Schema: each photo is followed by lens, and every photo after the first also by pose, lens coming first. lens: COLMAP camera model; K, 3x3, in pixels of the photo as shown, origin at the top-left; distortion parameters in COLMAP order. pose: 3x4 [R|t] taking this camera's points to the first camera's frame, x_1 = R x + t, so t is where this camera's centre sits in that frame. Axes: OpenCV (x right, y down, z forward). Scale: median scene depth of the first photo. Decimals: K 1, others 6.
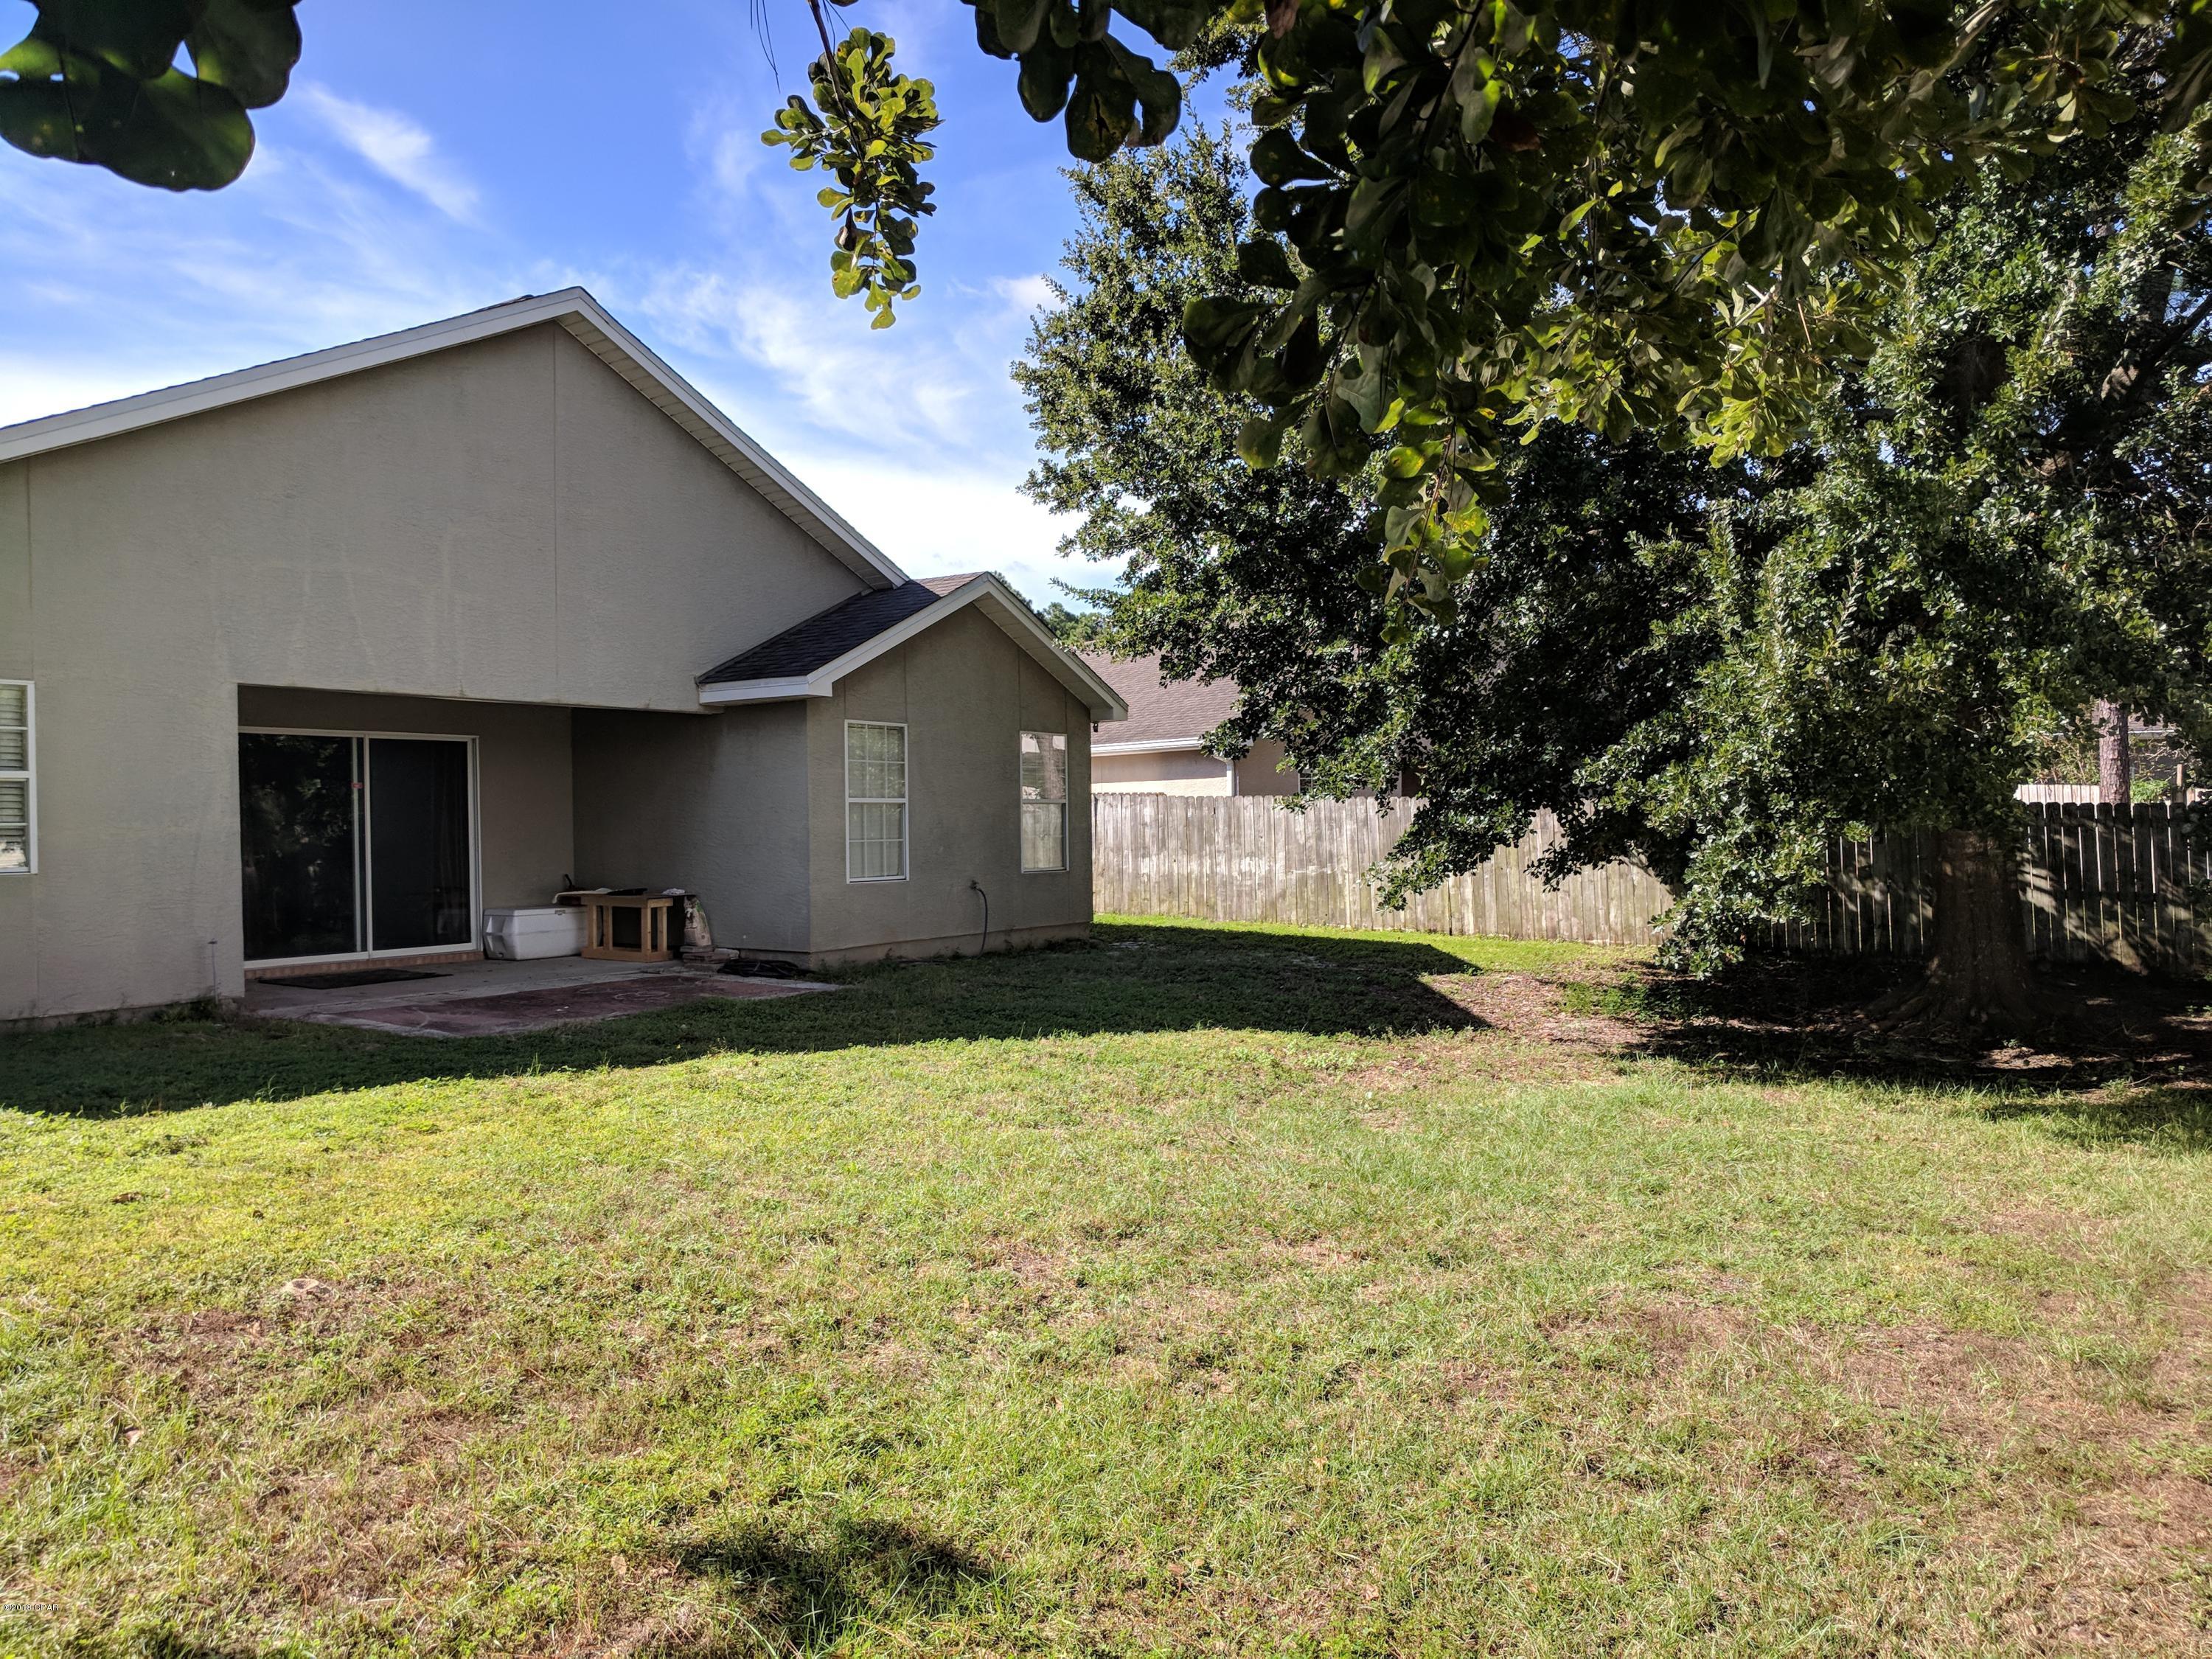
lens RADIAL K [[1653.5, 0, 1105.2], [0, 1653.5, 829.7], [0, 0, 1]] dist [-0.003236, 0.002892]
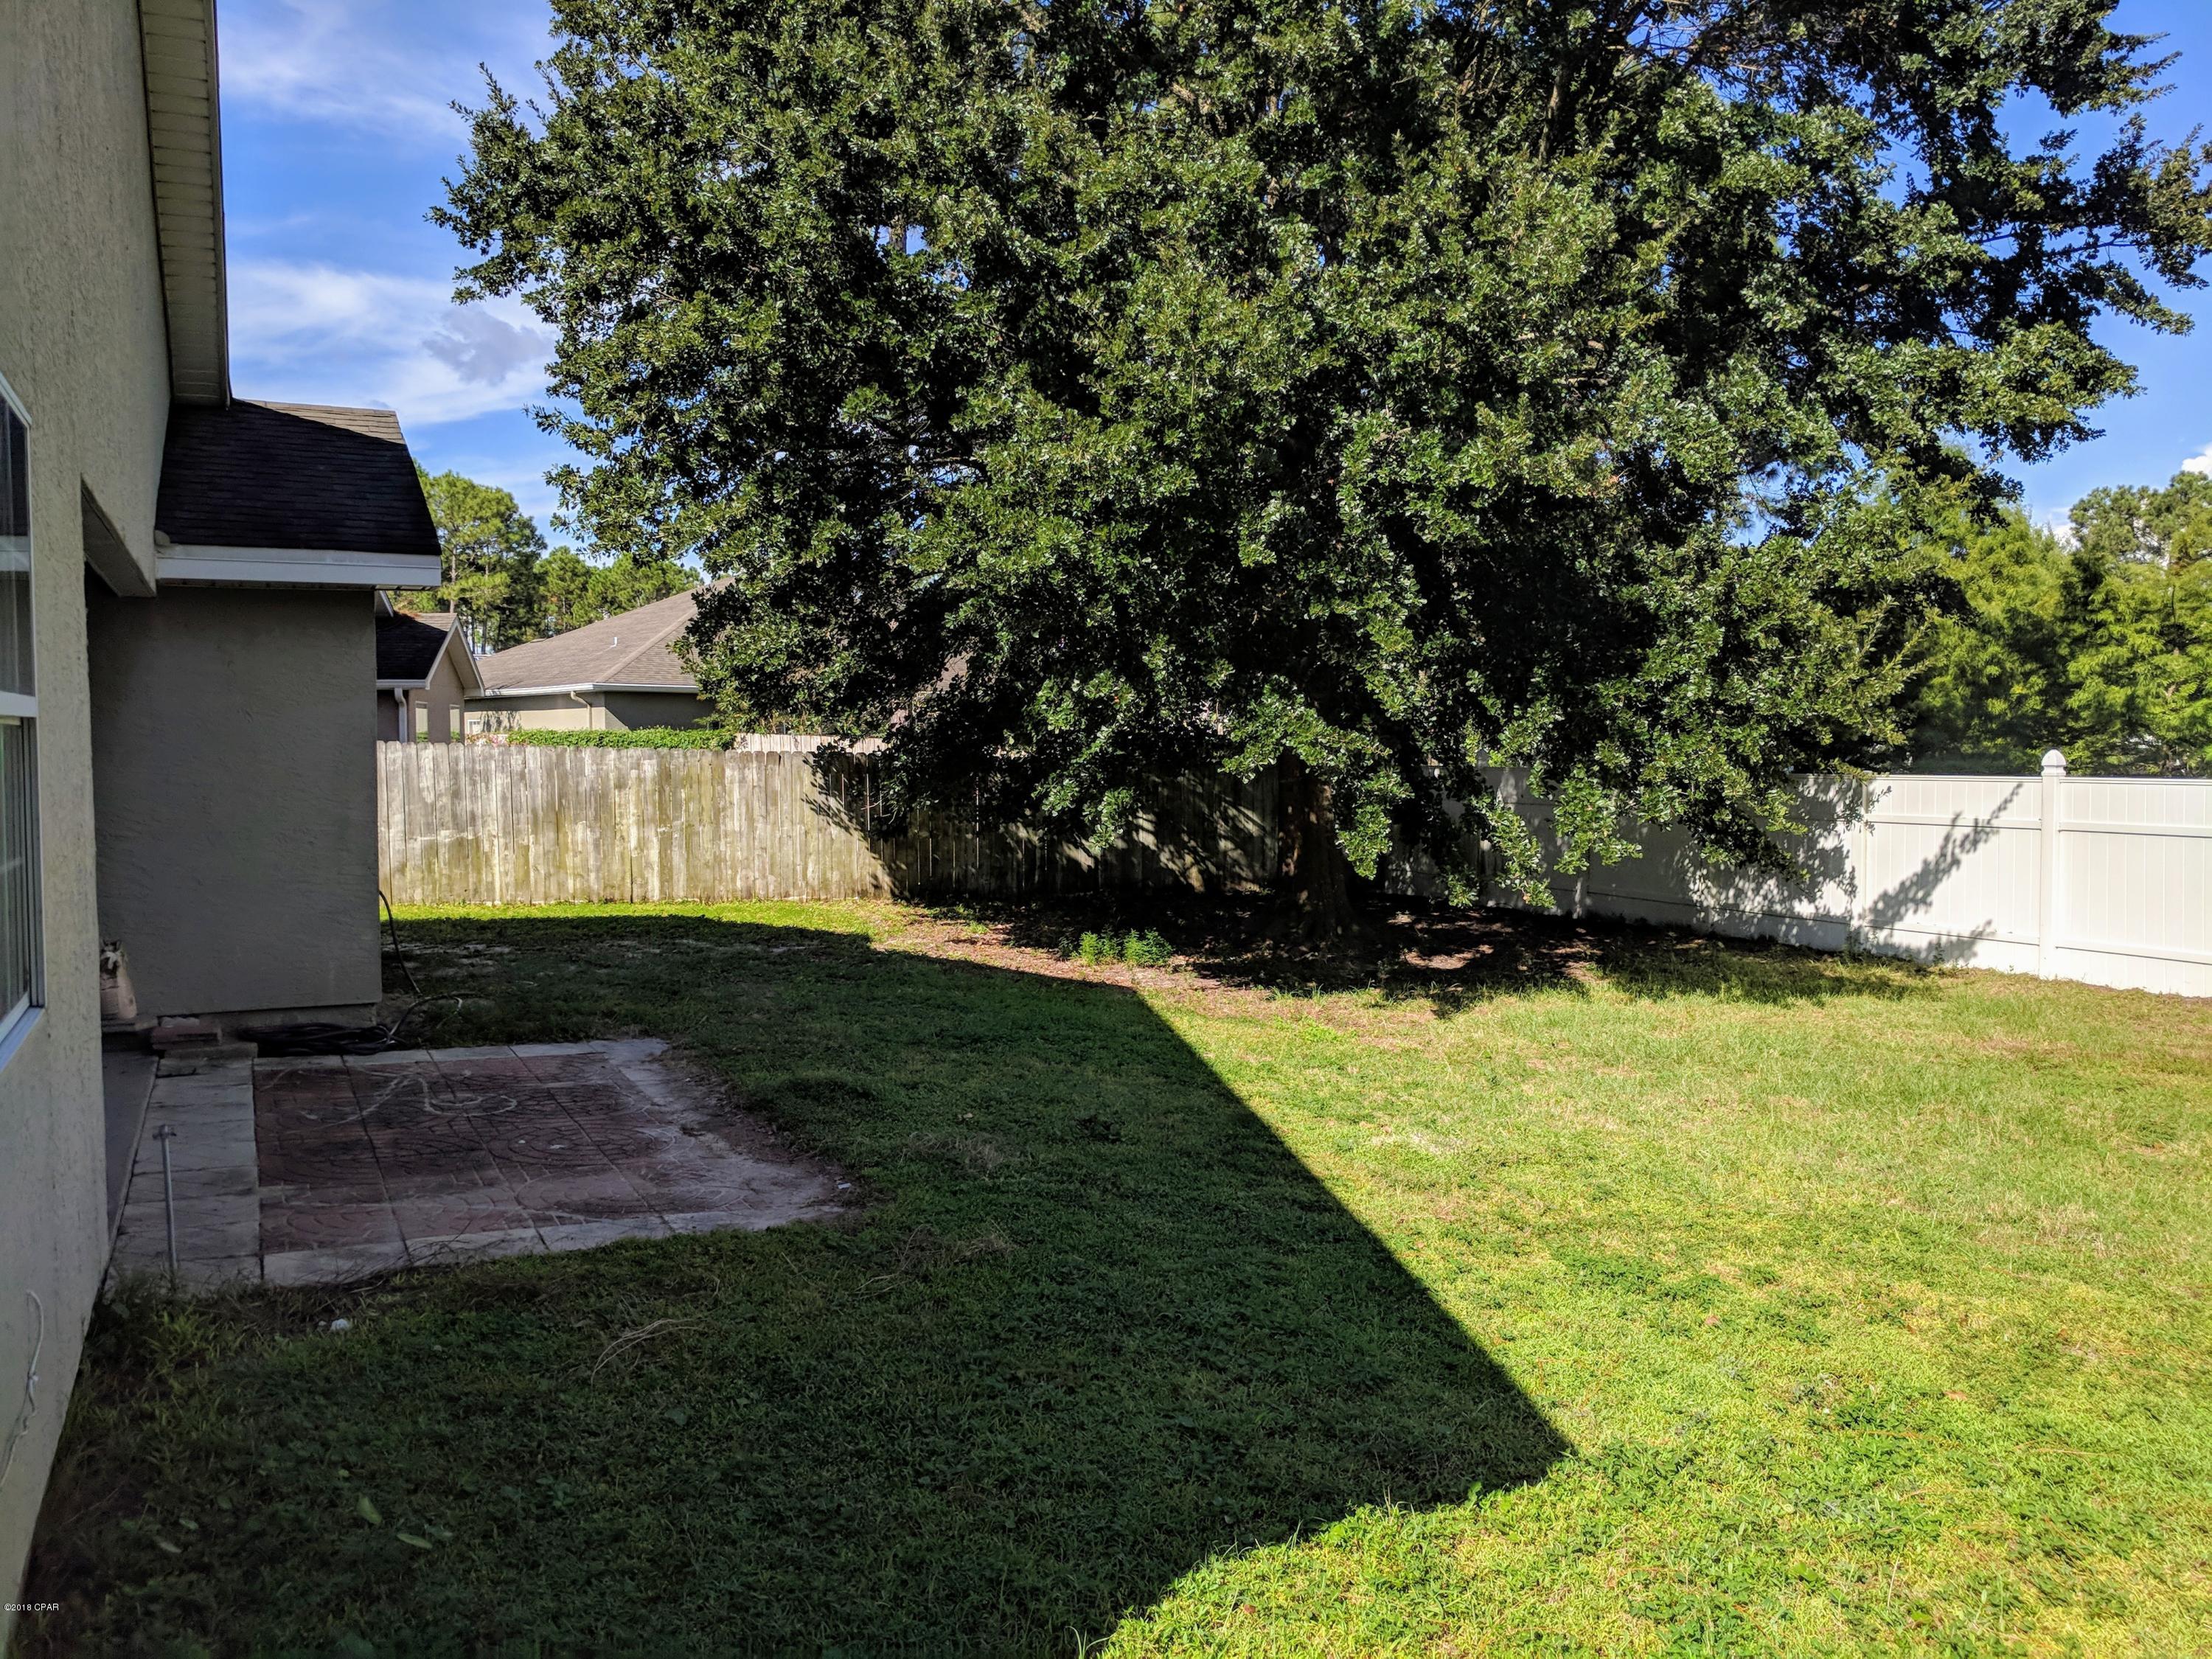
lens RADIAL K [[1653.5, 0, 1106.2], [0, 1653.5, 832.1], [0, 0, 1]] dist [-0.003236, 0.002892]
pose [[0.489400, -0.034082, 0.871393, -0.527938], [-0.001168, 0.999209, 0.039737, -0.011876], [-0.872059, -0.020465, 0.488973, 0.419582]]
